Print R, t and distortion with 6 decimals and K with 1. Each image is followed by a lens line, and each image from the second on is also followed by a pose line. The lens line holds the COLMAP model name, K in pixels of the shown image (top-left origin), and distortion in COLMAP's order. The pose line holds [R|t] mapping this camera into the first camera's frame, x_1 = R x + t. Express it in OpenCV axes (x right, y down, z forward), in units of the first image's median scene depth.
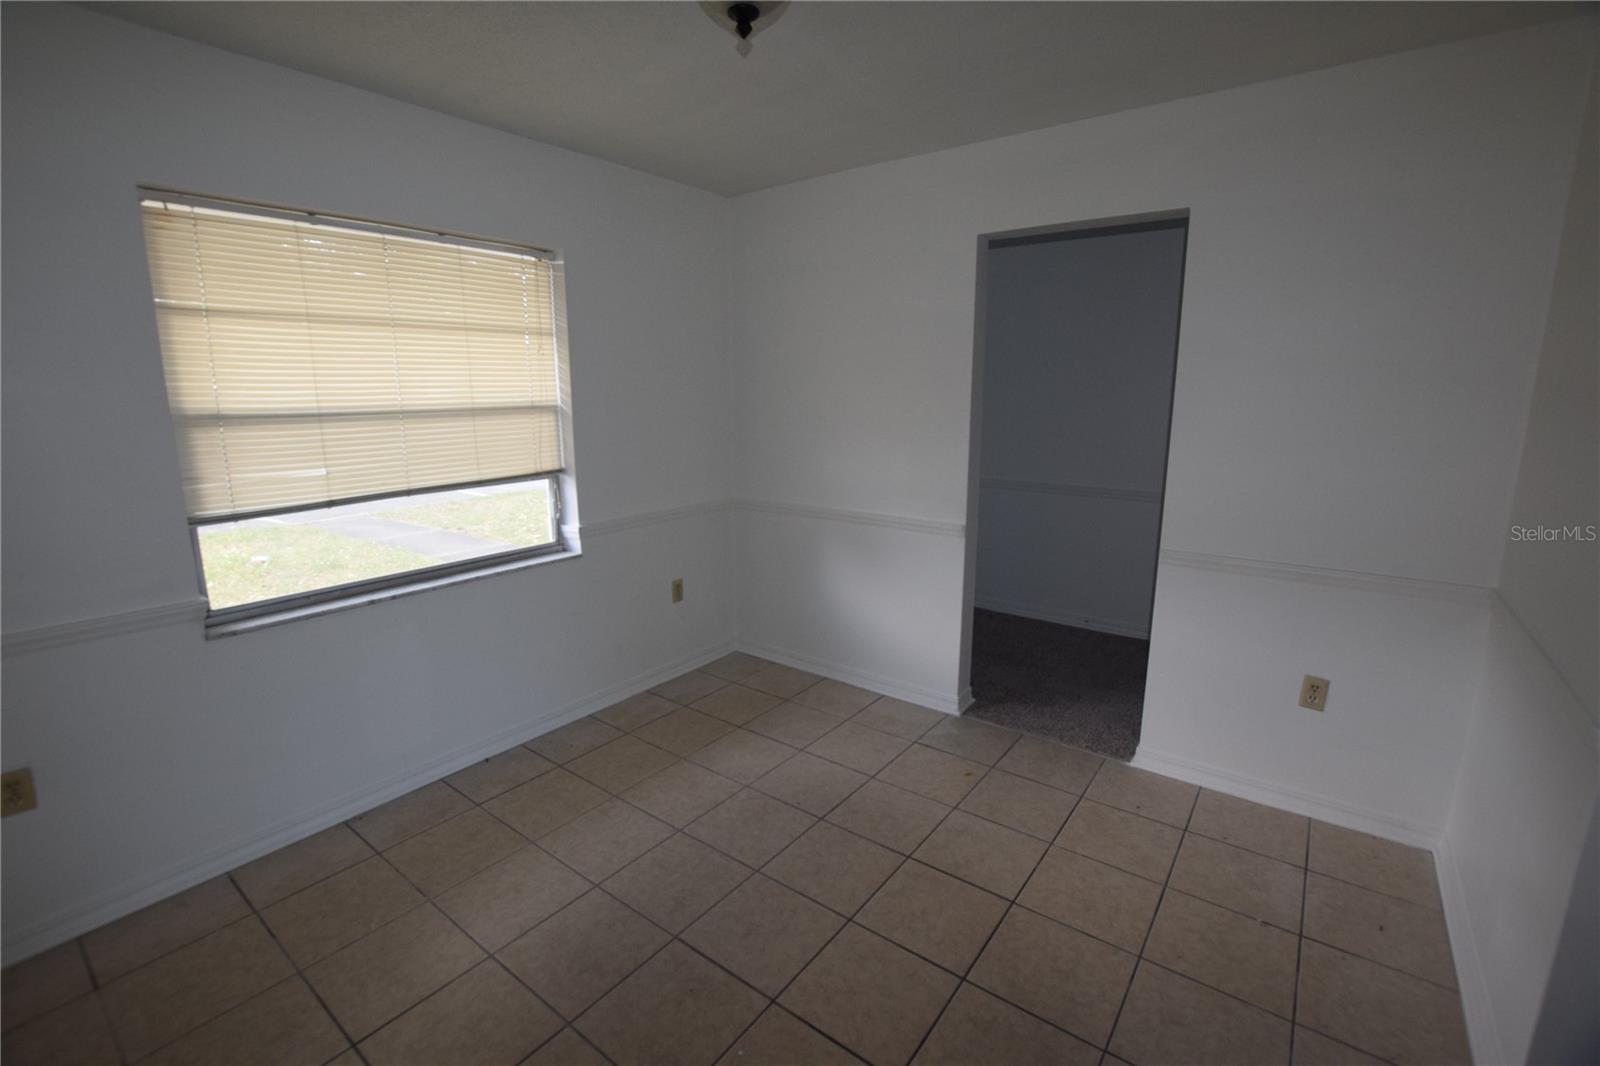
lens RADIAL K [[704.7, 0, 795.9], [0, 704.7, 527.9], [0, 0, 1]] dist [-0.031991, -0.000177]
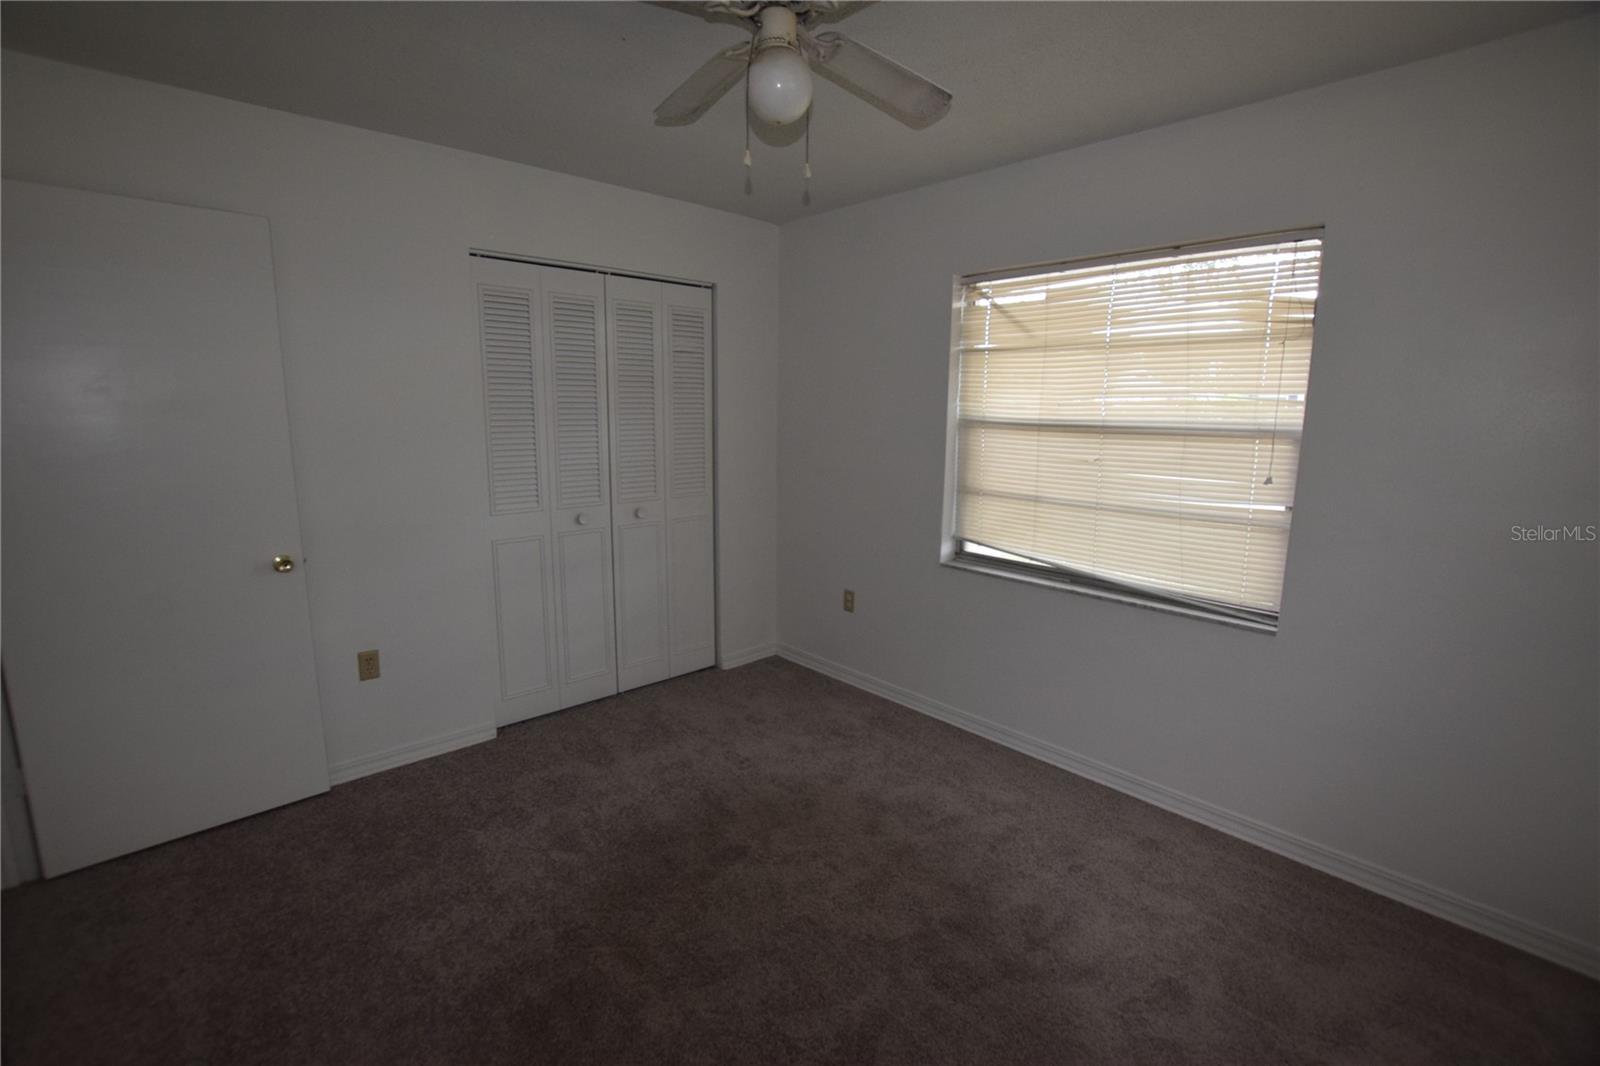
lens RADIAL K [[676.4, 0, 803.8], [0, 676.4, 495.4], [0, 0, 1]] dist [-0.018804, 0.000017]
pose [[-0.139152, 0.132892, -0.981314, 0.552404], [-0.201172, 0.966498, 0.159412, -0.143866], [0.969622, 0.219596, -0.107756, 0.719546]]
